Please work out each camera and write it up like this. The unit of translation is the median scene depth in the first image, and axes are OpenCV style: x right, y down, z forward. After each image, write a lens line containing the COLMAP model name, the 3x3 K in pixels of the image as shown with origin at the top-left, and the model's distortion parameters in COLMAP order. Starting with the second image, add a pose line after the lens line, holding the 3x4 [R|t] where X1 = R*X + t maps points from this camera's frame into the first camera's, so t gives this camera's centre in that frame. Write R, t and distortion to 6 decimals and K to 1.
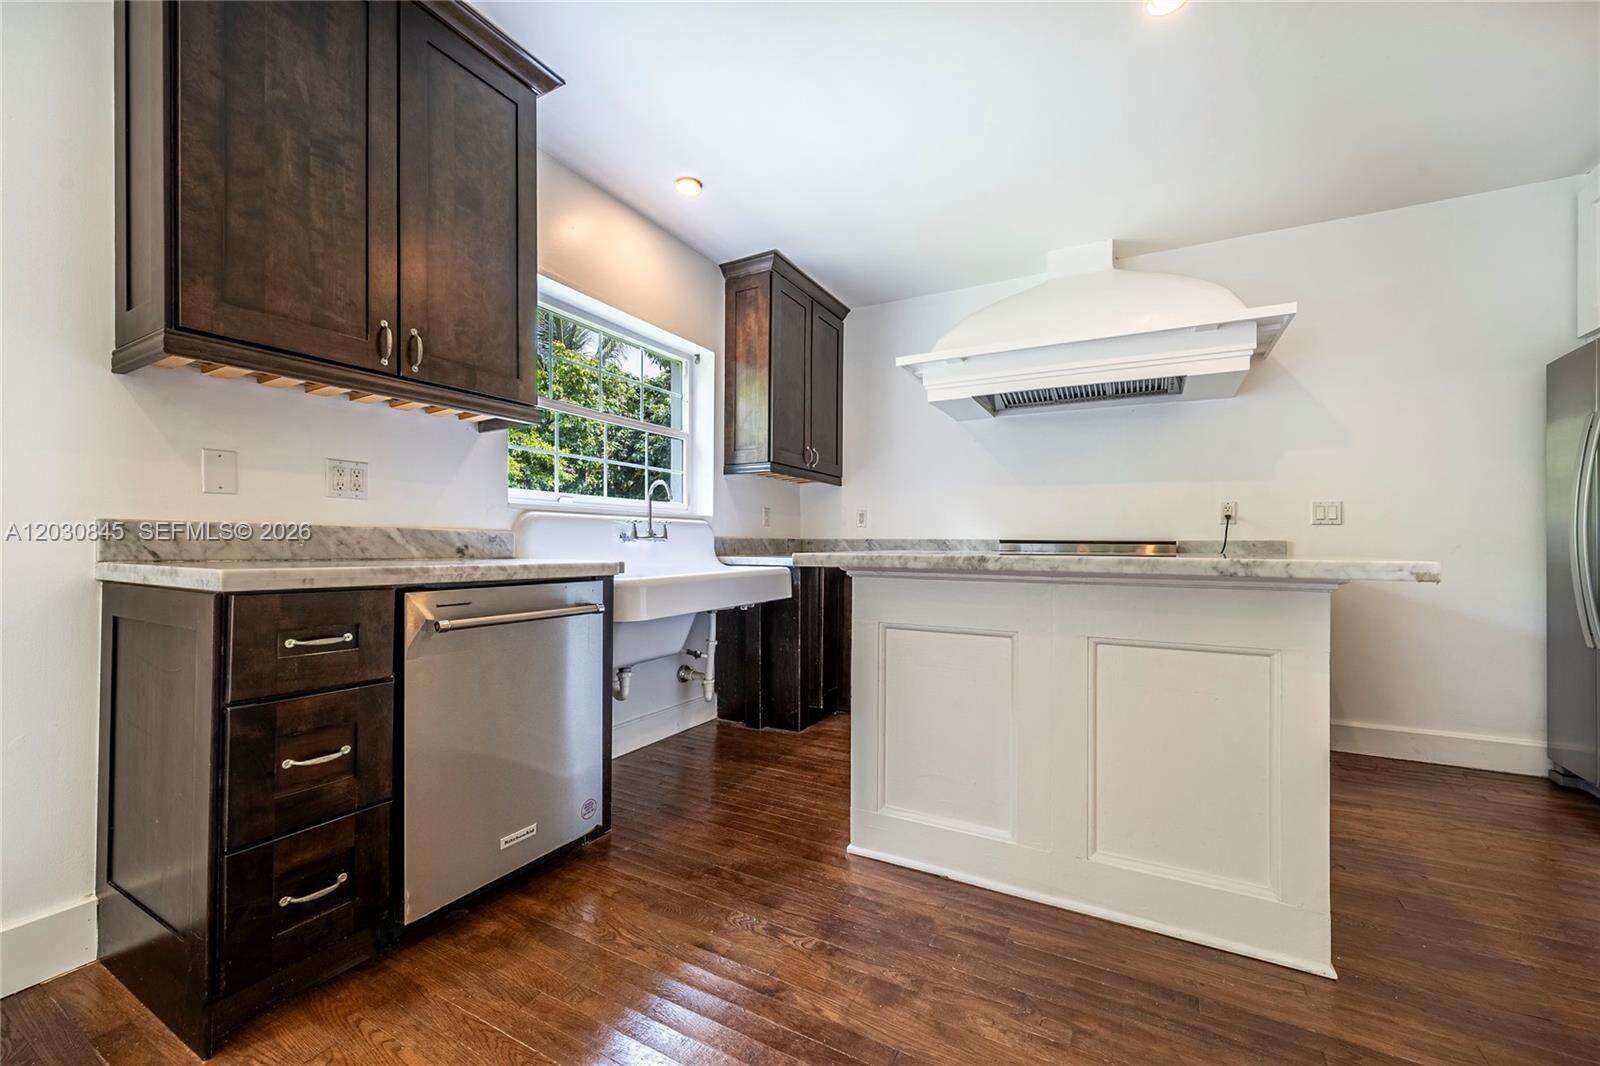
lens RADIAL K [[628.3, 0, 807.7], [0, 628.3, 538.9], [0, 0, 1]] dist [0.001987, 0.000069]
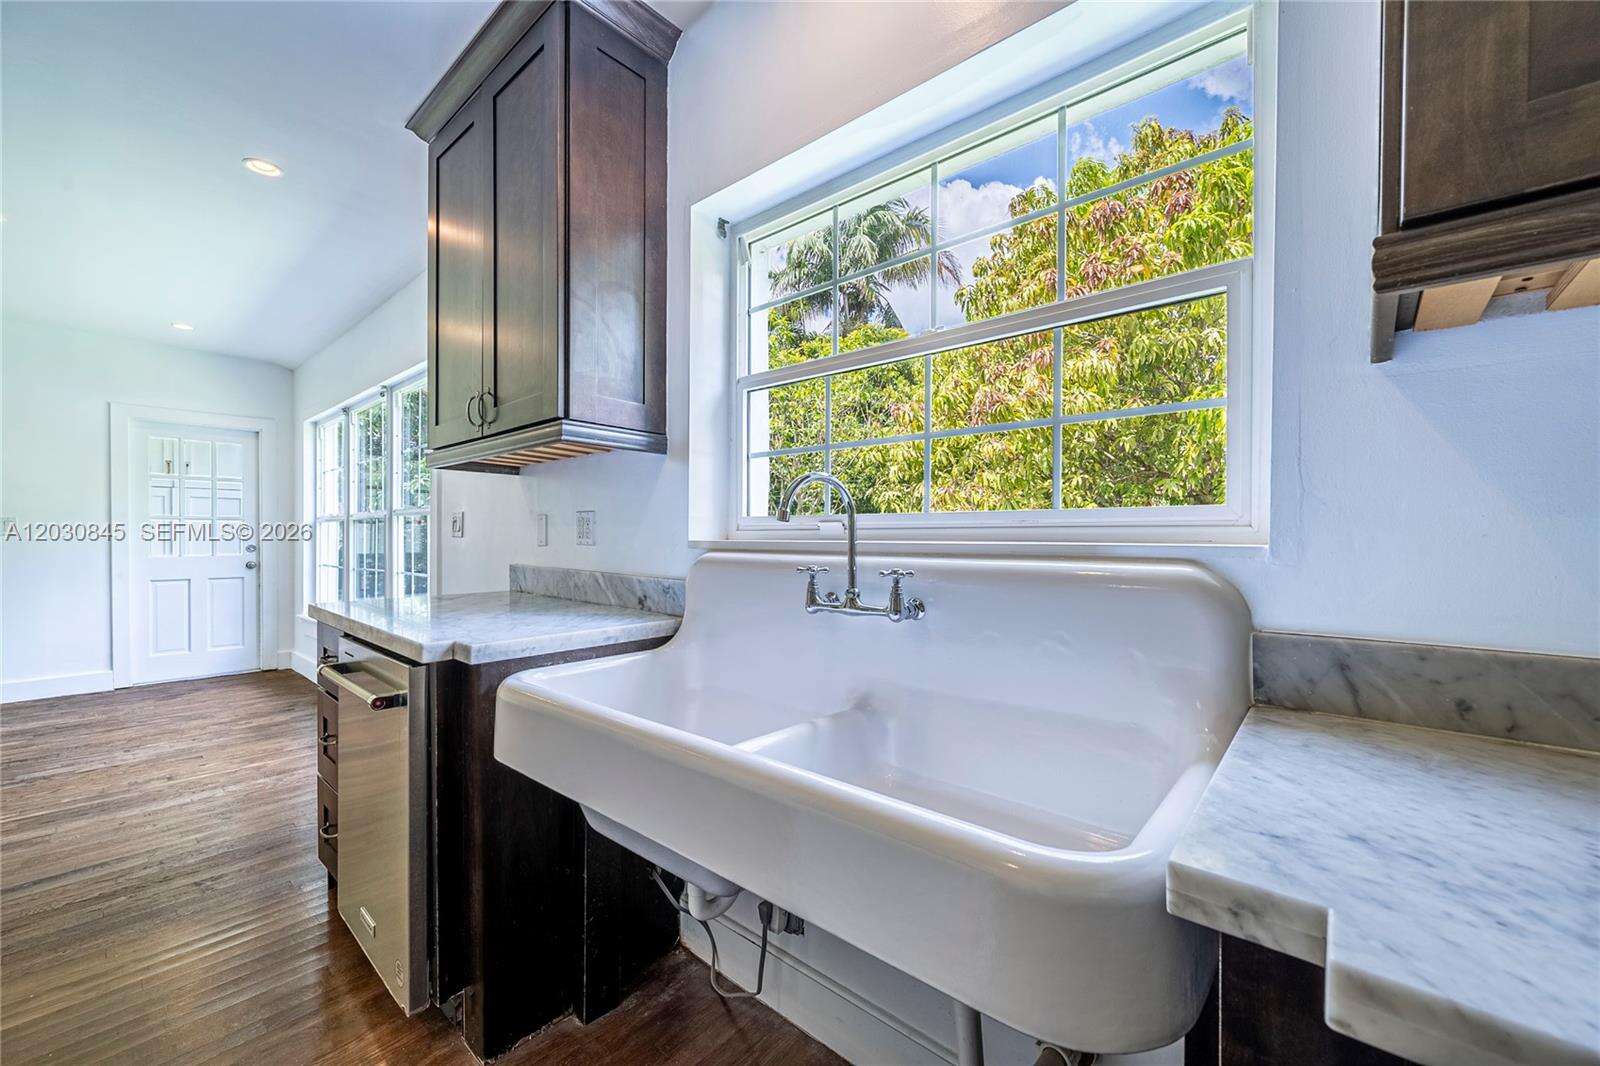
lens RADIAL K [[628.3, 0, 807.7], [0, 628.3, 538.9], [0, 0, 1]] dist [0.001987, 0.000069]
pose [[-0.214399, -0.005180, -0.976732, 0.251469], [0.000850, 0.999985, -0.005490, -0.068179], [0.976746, -0.002008, -0.214392, 1.591468]]
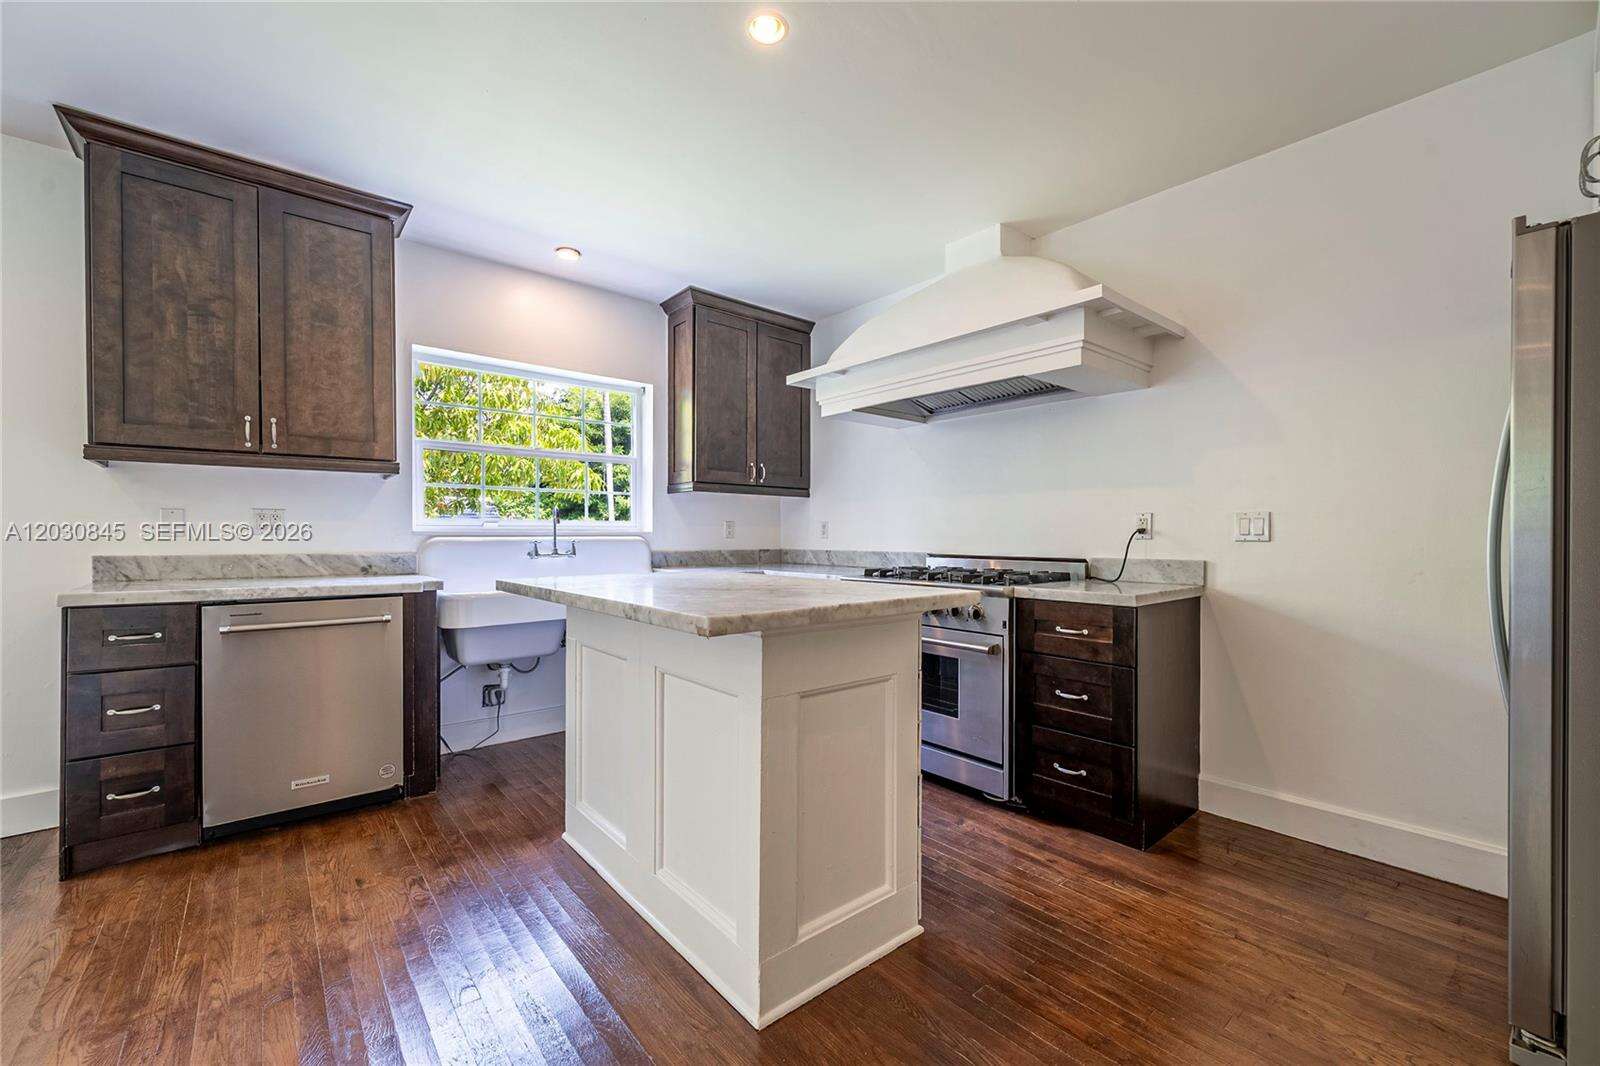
lens RADIAL K [[640.0, 0, 801.7], [0, 640.0, 537.5], [0, 0, 1]] dist [0.001784, -0.000430]
pose [[0.933071, -0.004763, -0.359662, 0.923783], [0.007418, 0.999954, 0.006004, -0.057869], [0.359617, -0.008271, 0.933063, 0.067337]]
